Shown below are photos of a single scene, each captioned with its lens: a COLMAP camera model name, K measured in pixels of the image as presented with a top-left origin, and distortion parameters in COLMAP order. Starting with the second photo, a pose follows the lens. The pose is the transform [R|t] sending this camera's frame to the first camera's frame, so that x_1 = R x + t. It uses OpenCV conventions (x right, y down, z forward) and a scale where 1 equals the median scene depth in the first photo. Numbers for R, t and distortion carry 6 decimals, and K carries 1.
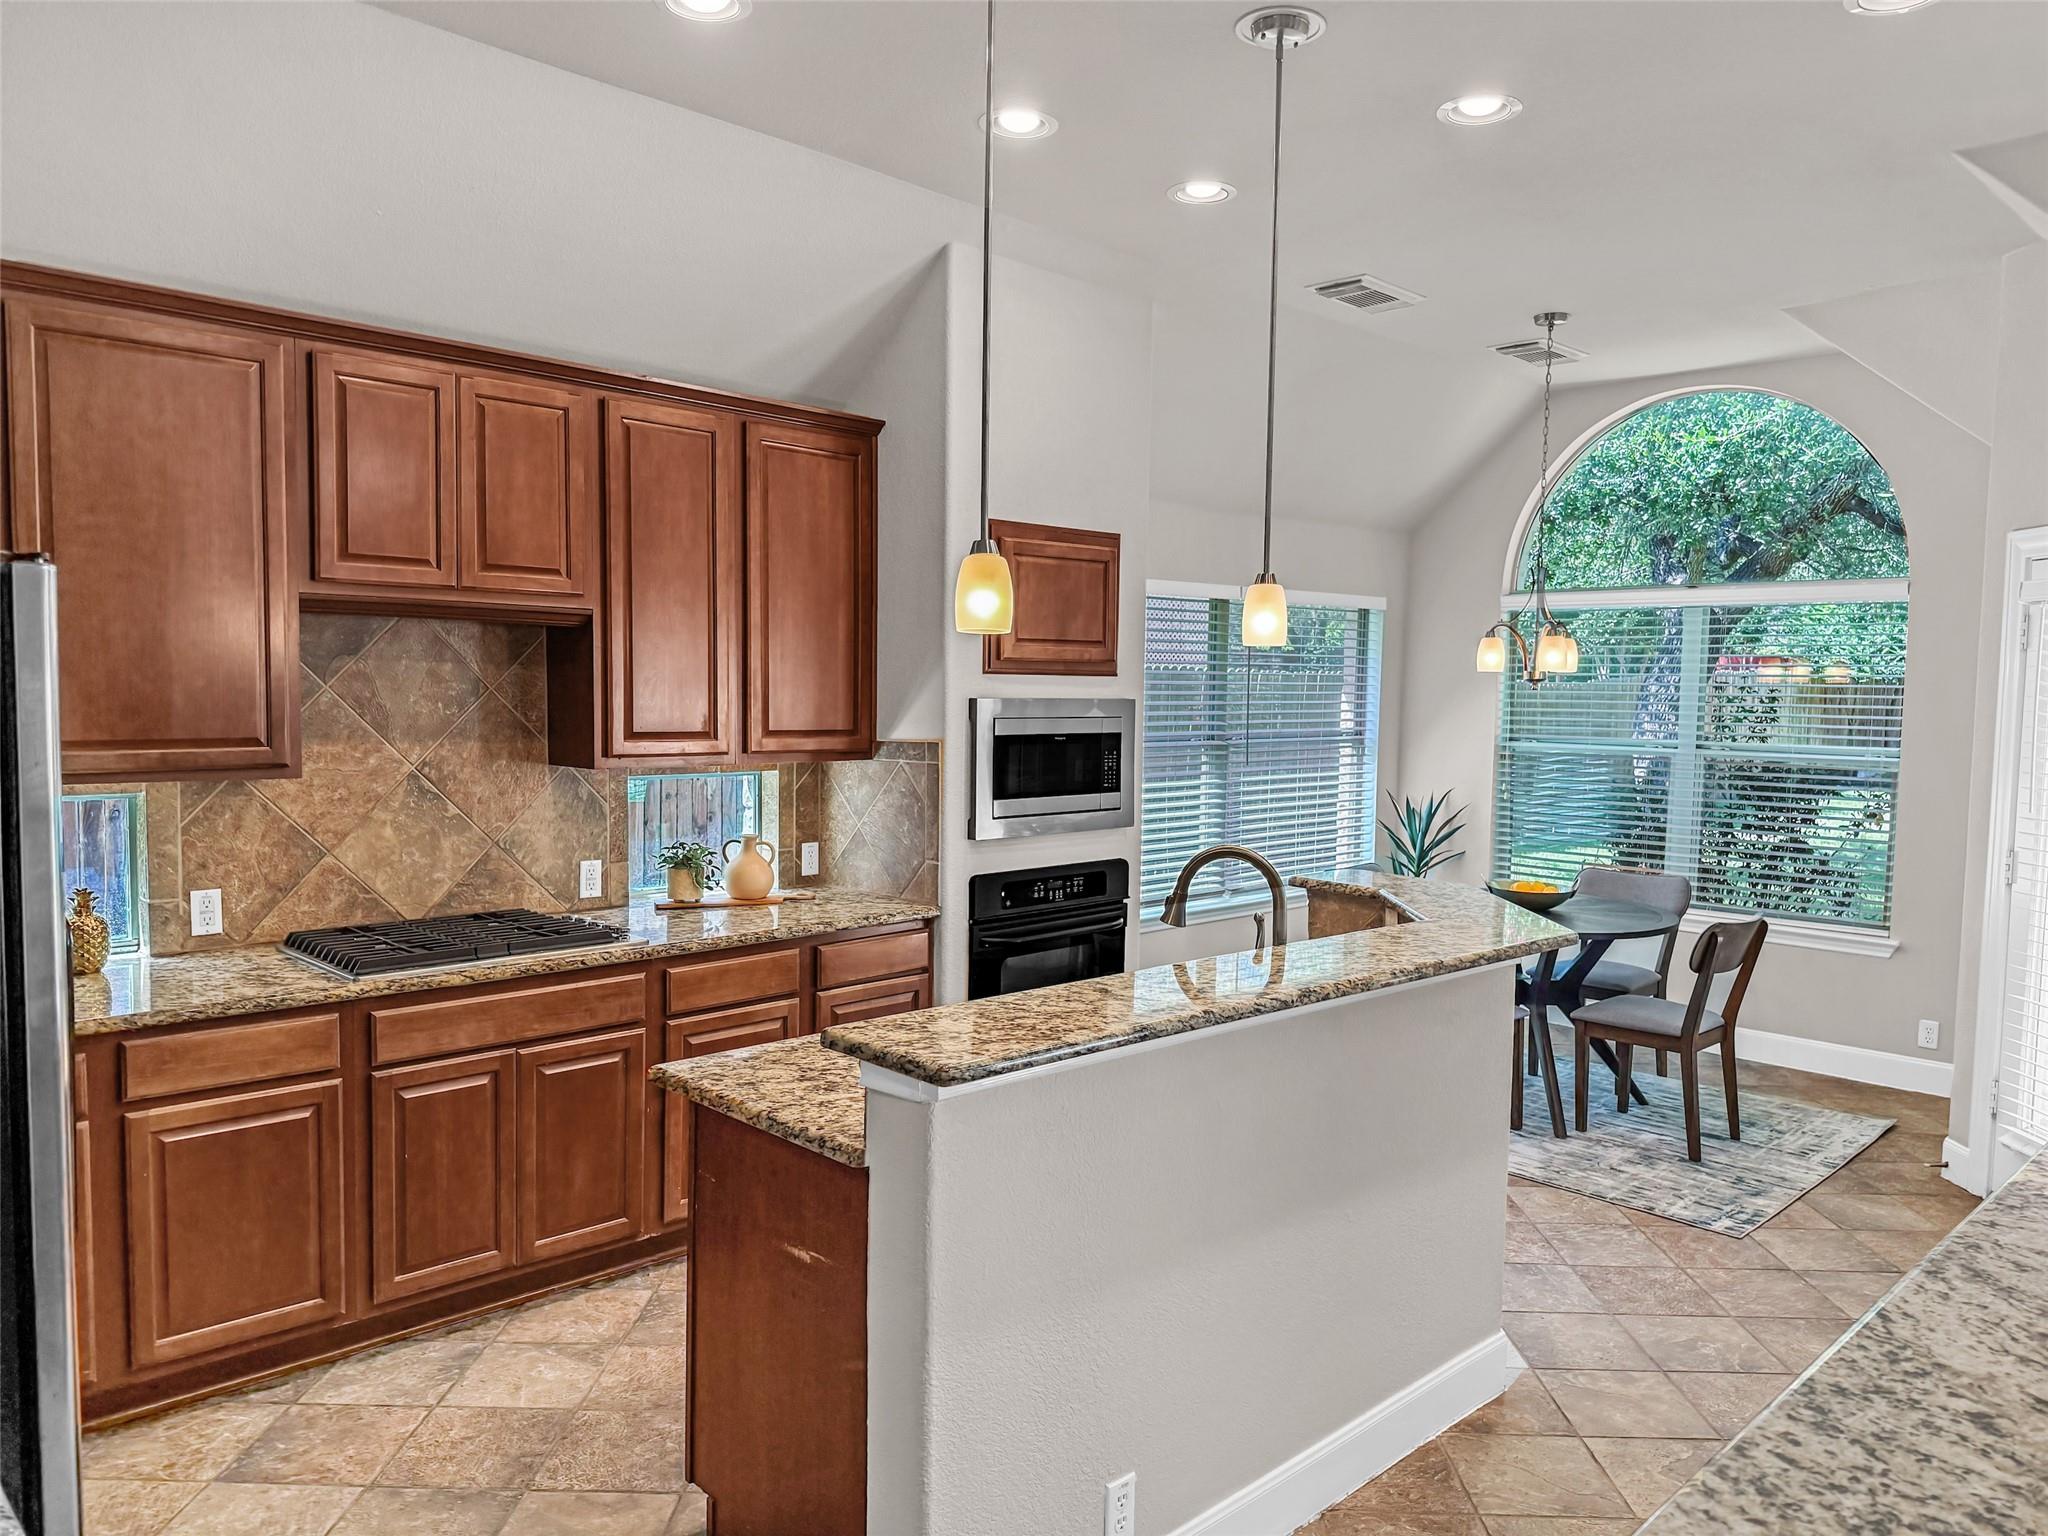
lens RADIAL K [[1428.1, 0, 1034.5], [0, 1428.1, 741.6], [0, 0, 1]] dist [0.061412, -0.080800]
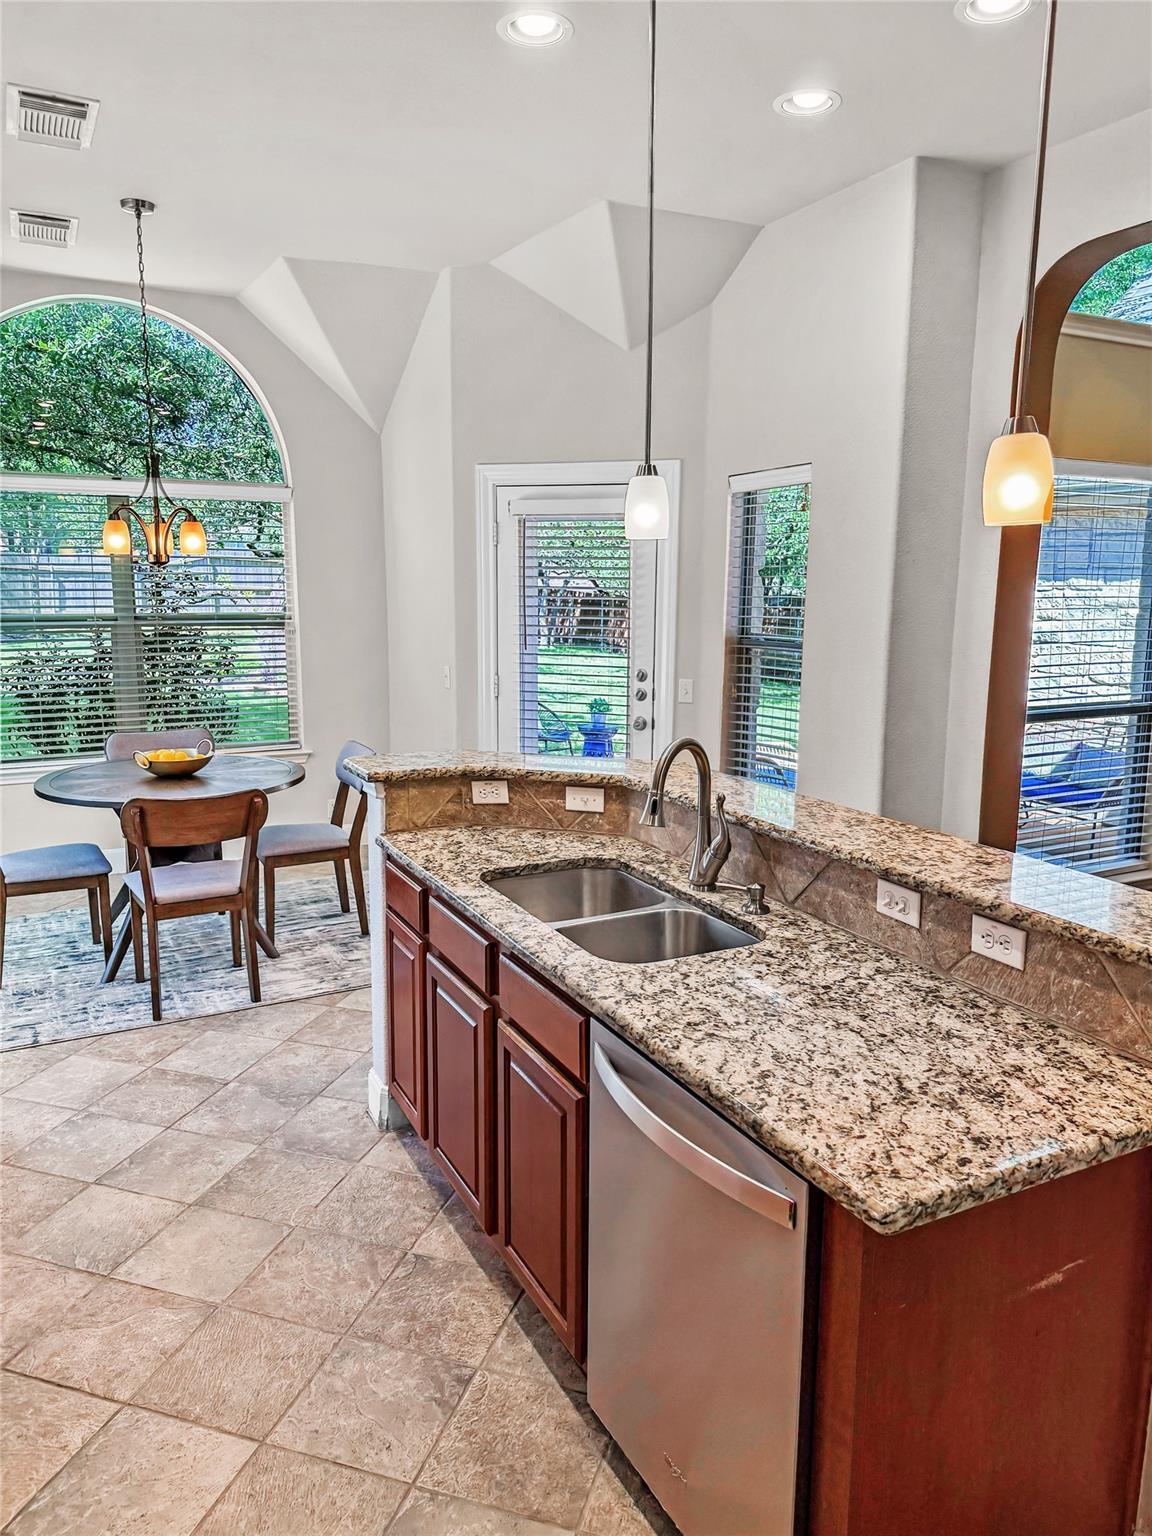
lens RADIAL K [[1071.1, 0, 569.3], [0, 1071.1, 764.7], [0, 0, 1]] dist [0.061412, -0.080800]
pose [[0.302229, -0.183860, 0.935336, -0.487948], [0.041940, 0.982837, 0.179646, -0.041468], [-0.952312, -0.015066, 0.304753, 0.670055]]
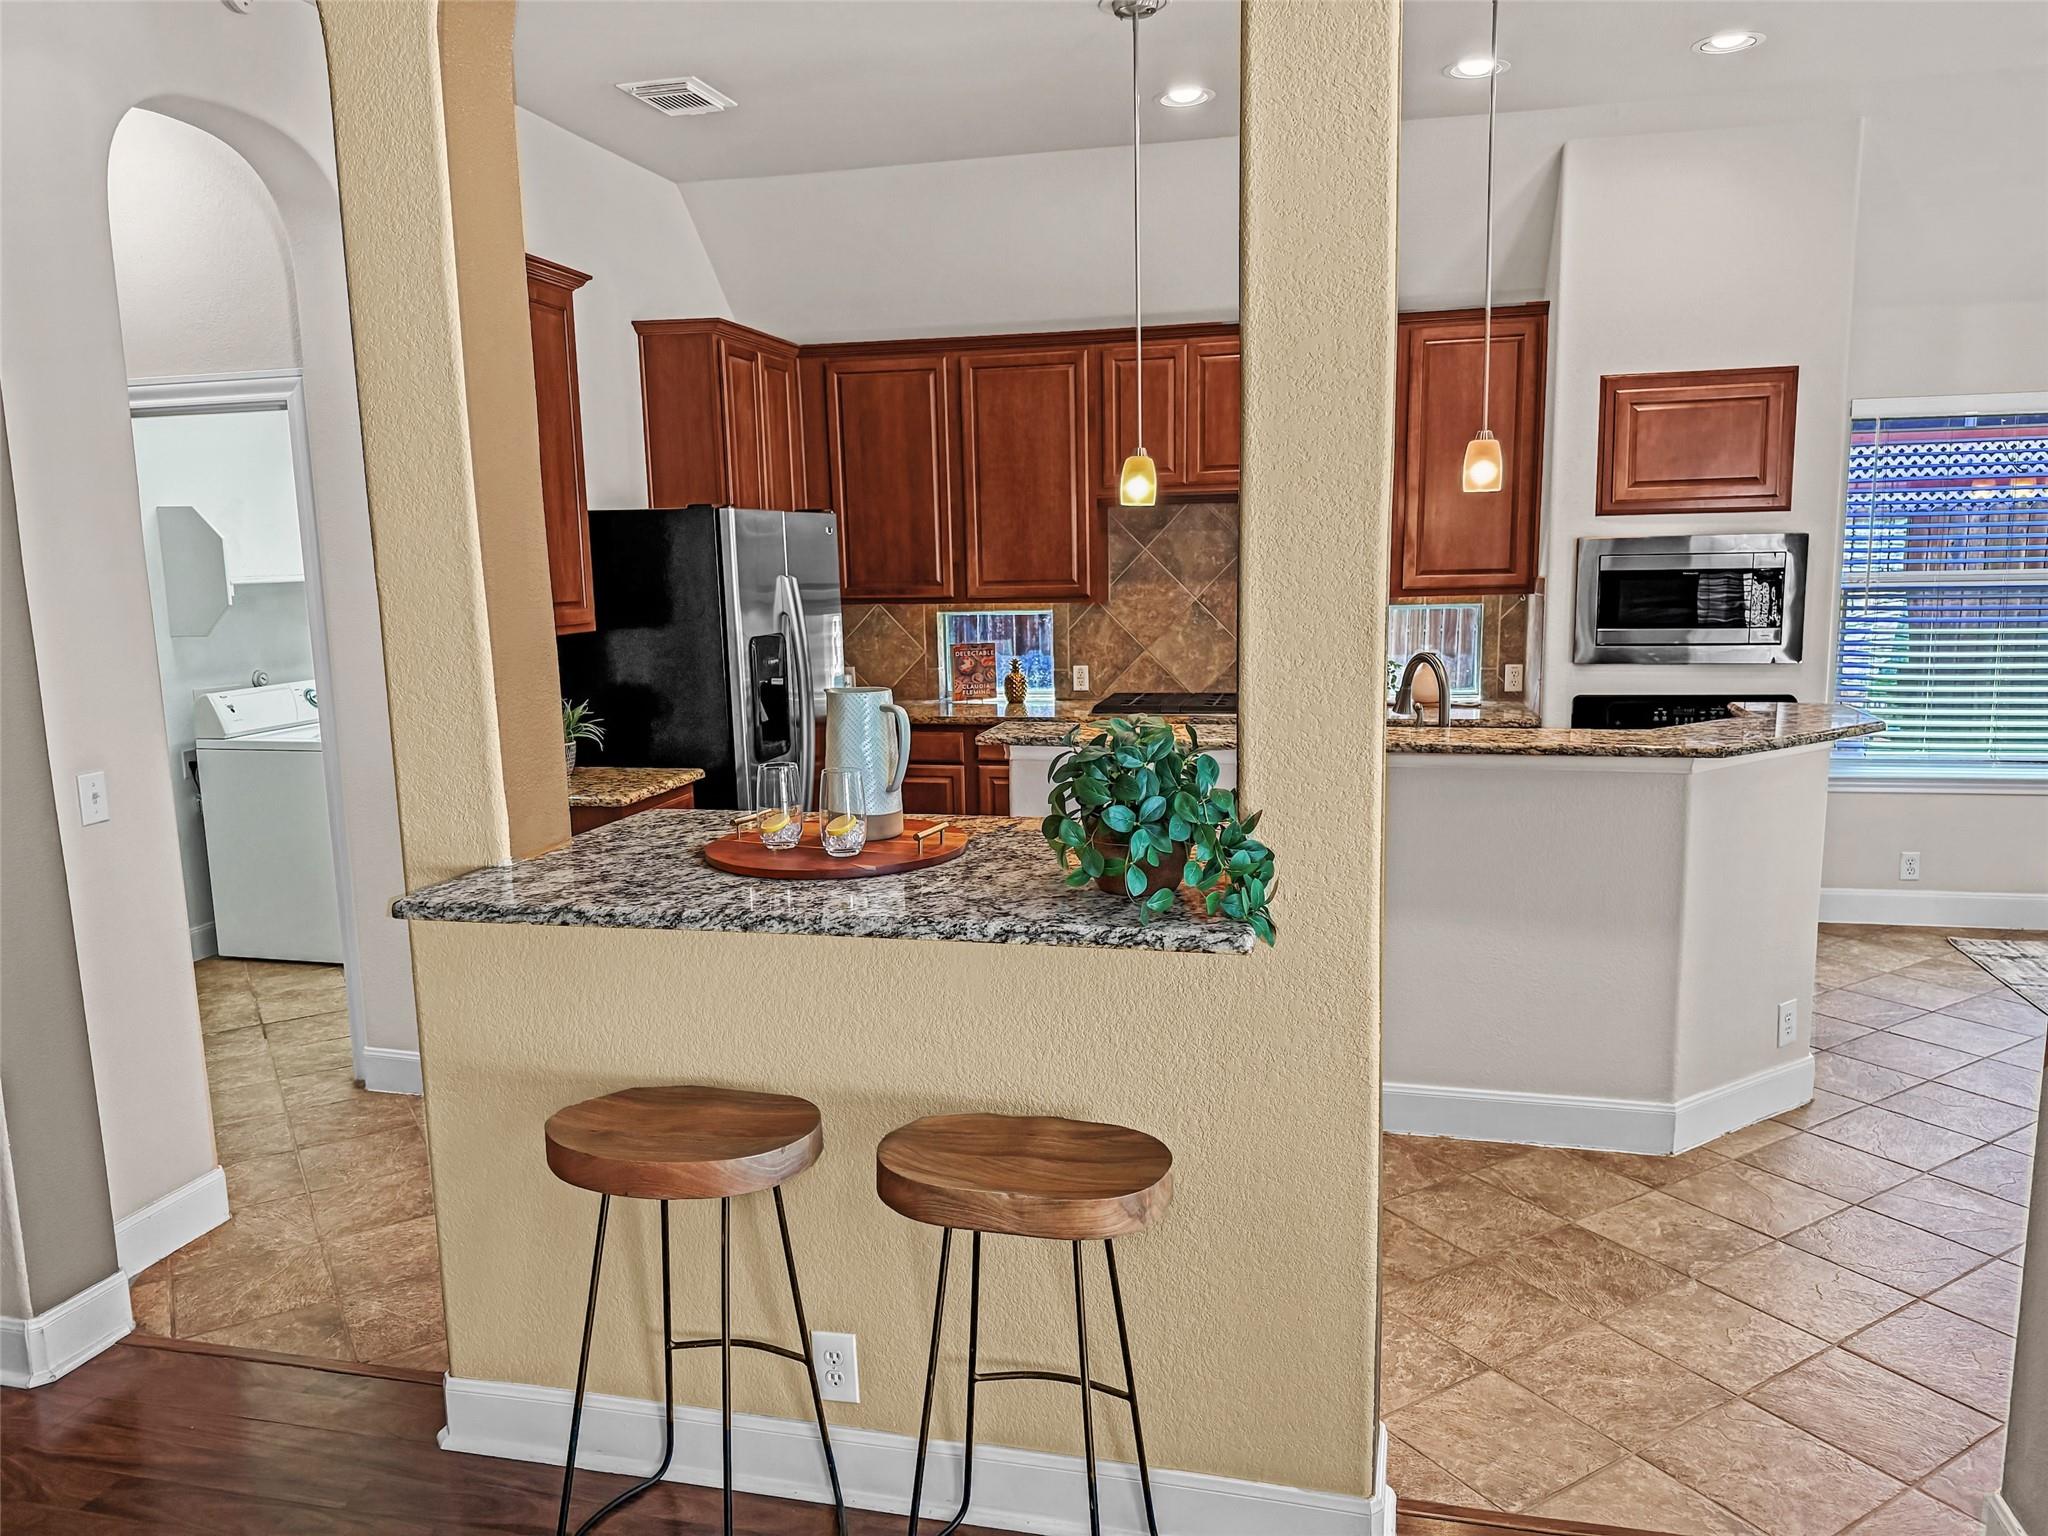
lens RADIAL K [[1428.1, 0, 1037.4], [0, 1428.1, 759.2], [0, 0, 1]] dist [0.061412, -0.080800]
pose [[0.528993, 0.095235, -0.843266, 0.842342], [0.000426, 0.993653, 0.112486, 0.017160], [0.848626, -0.059864, 0.525595, 0.013865]]
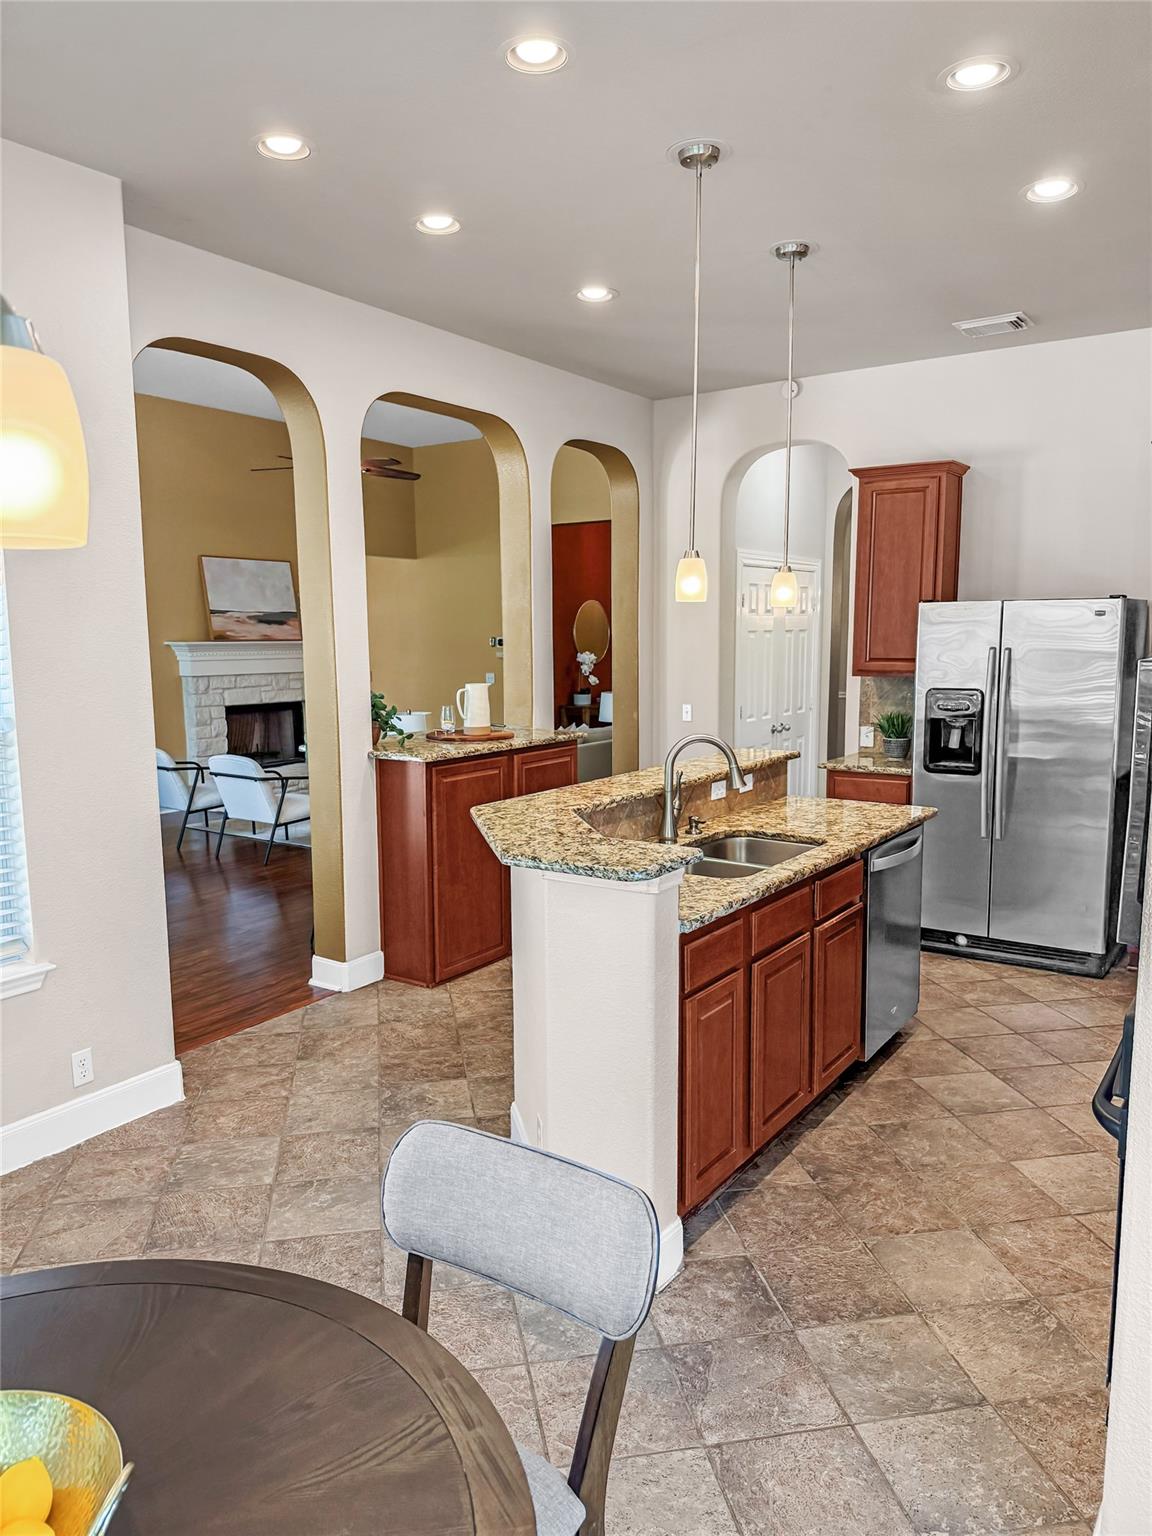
lens RADIAL K [[1071.1, 0, 579.1], [0, 1071.1, 777.8], [0, 0, 1]] dist [0.061412, -0.080800]
pose [[-0.981293, 0.013763, -0.192028, 0.392158], [-0.020679, 0.984136, 0.176207, -0.066344], [0.191406, 0.176881, -0.965441, 1.673992]]
